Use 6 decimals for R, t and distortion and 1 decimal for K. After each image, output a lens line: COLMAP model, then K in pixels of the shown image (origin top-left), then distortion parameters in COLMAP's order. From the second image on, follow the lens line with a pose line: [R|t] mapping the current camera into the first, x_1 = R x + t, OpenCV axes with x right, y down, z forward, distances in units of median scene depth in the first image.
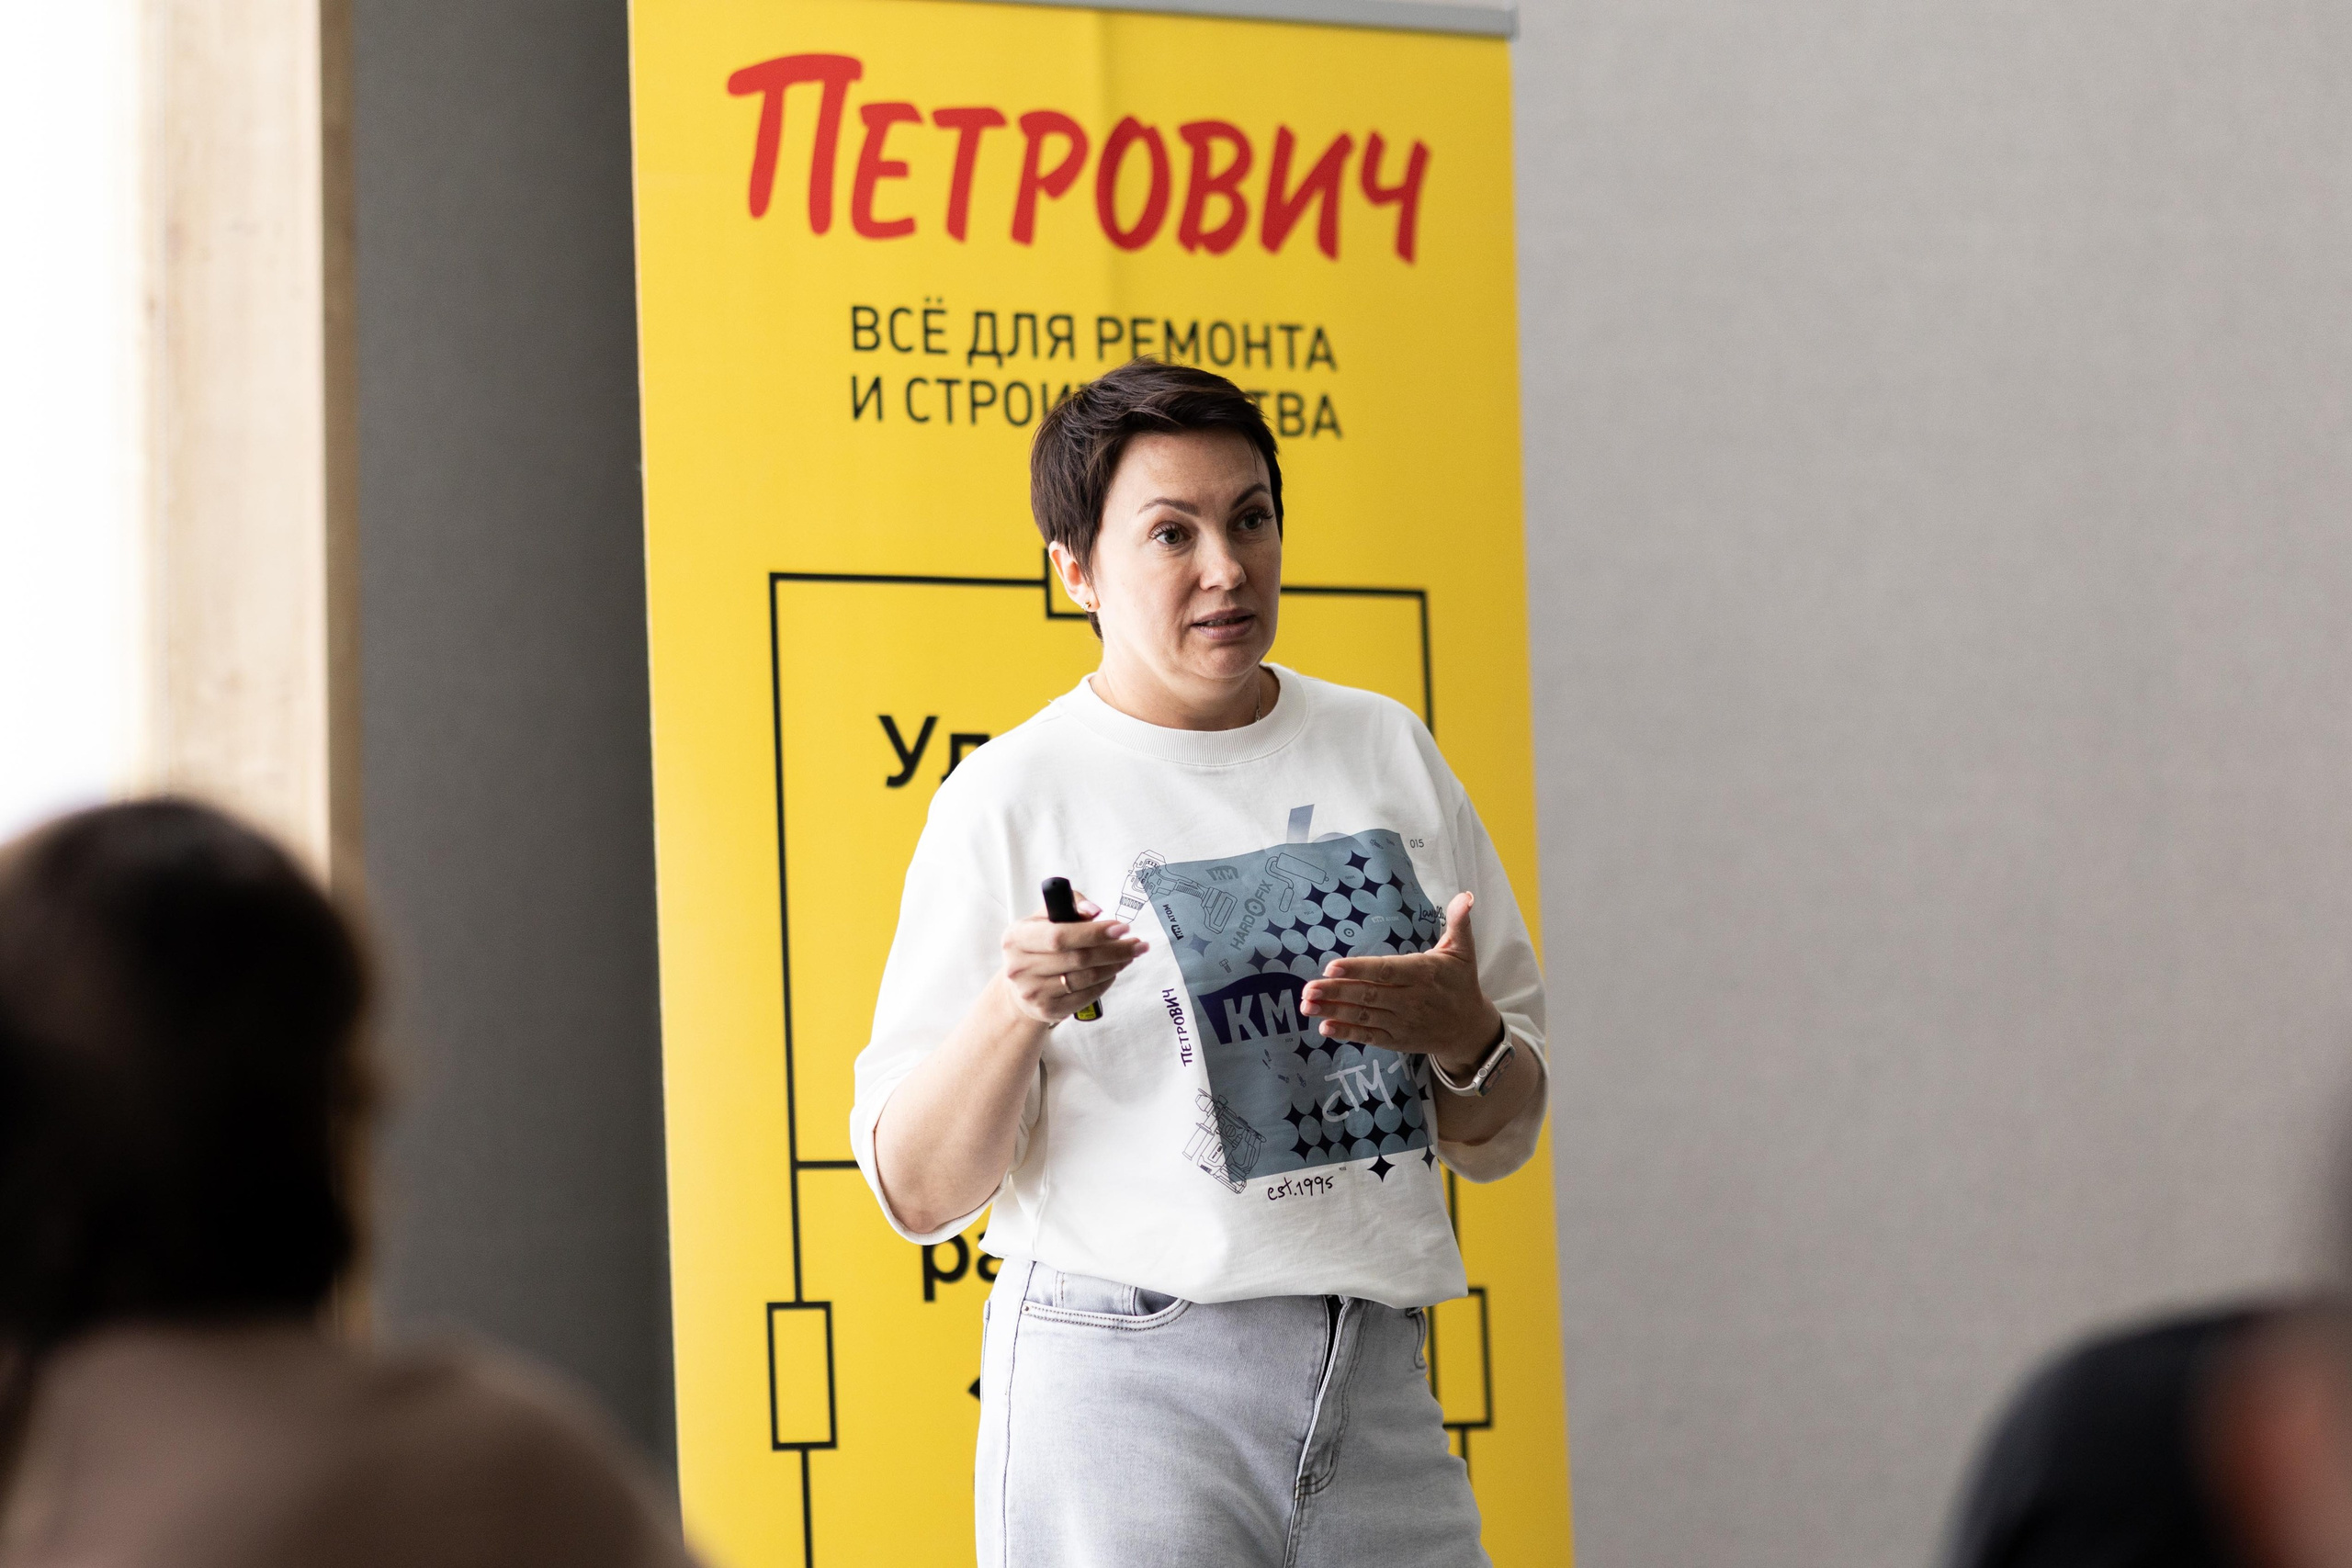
lens RADIAL K [[9380.3, 0, 1181.9], [0, 9380.3, 829.5], [0, 0, 1]] dist [0.039638, -0.623714]
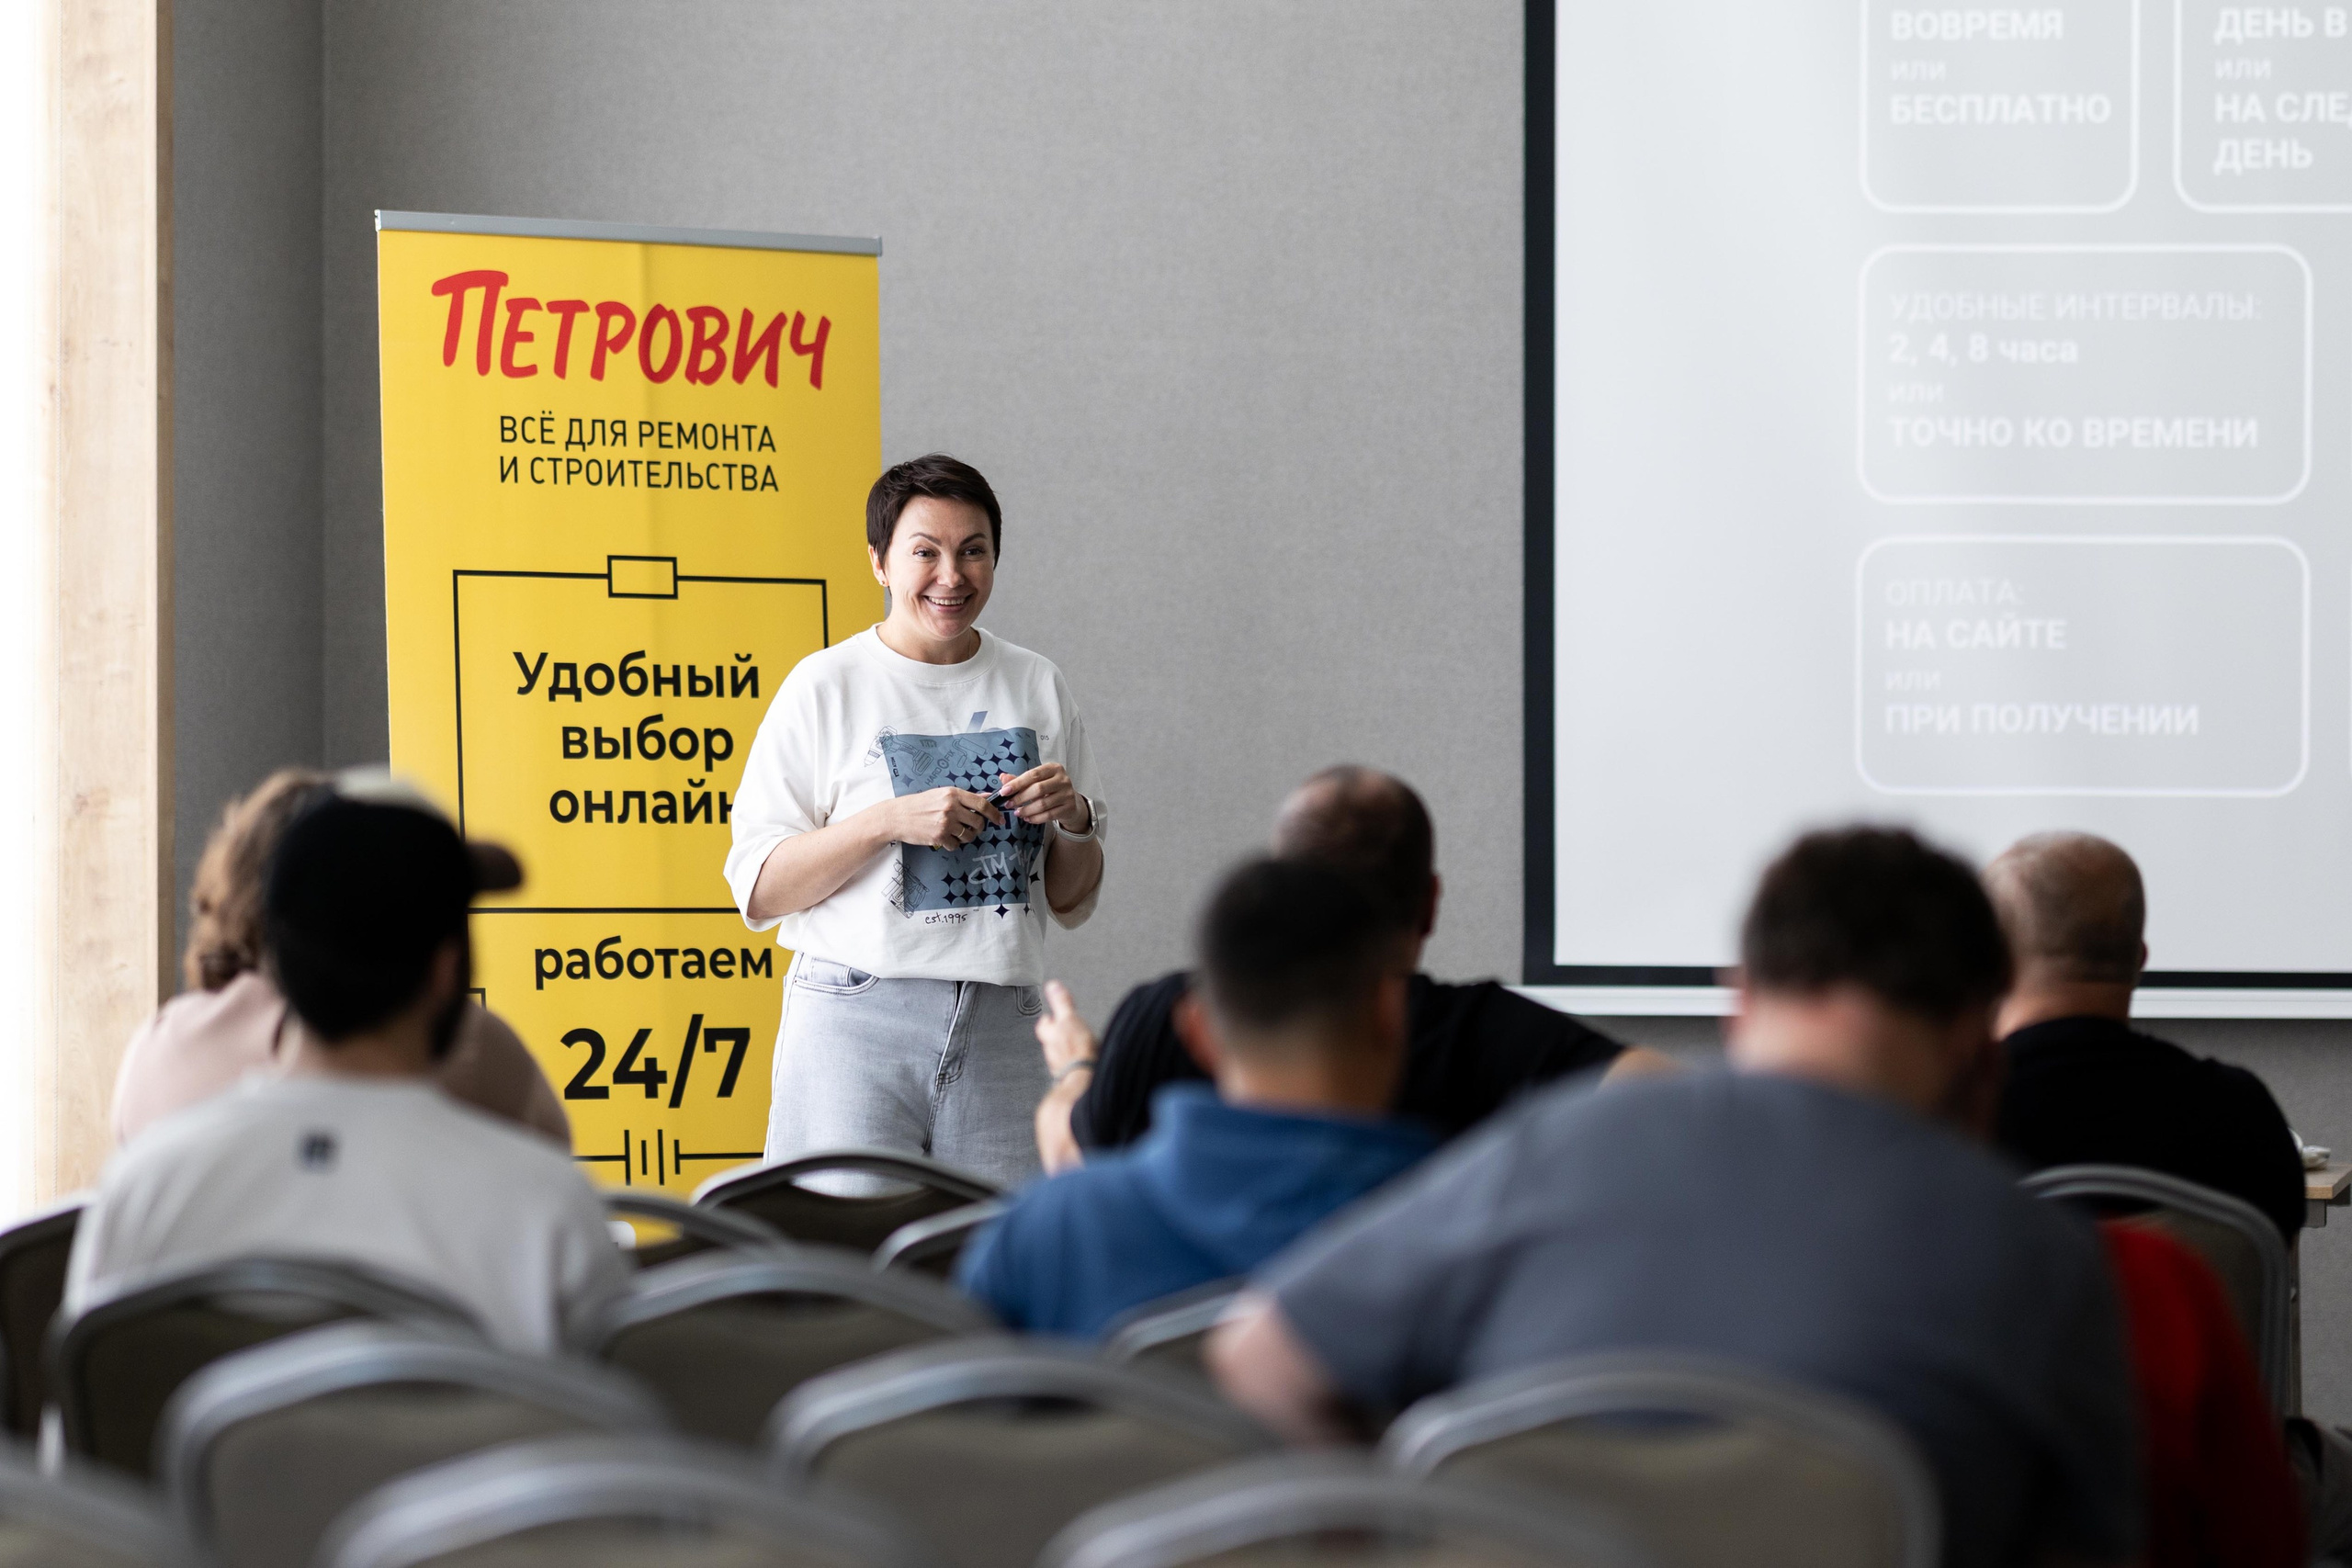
lens RADIAL K [[9380.3, 0, 1181.9], [0, 9380.3, 829.5], [0, 0, 1]] dist [0.039638, -0.623714]
pose [[0.996442, 0.012062, 0.083412, -0.052826], [-0.014181, 0.999590, 0.024864, -0.024003], [-0.083078, -0.025959, 0.996205, -0.732805]]
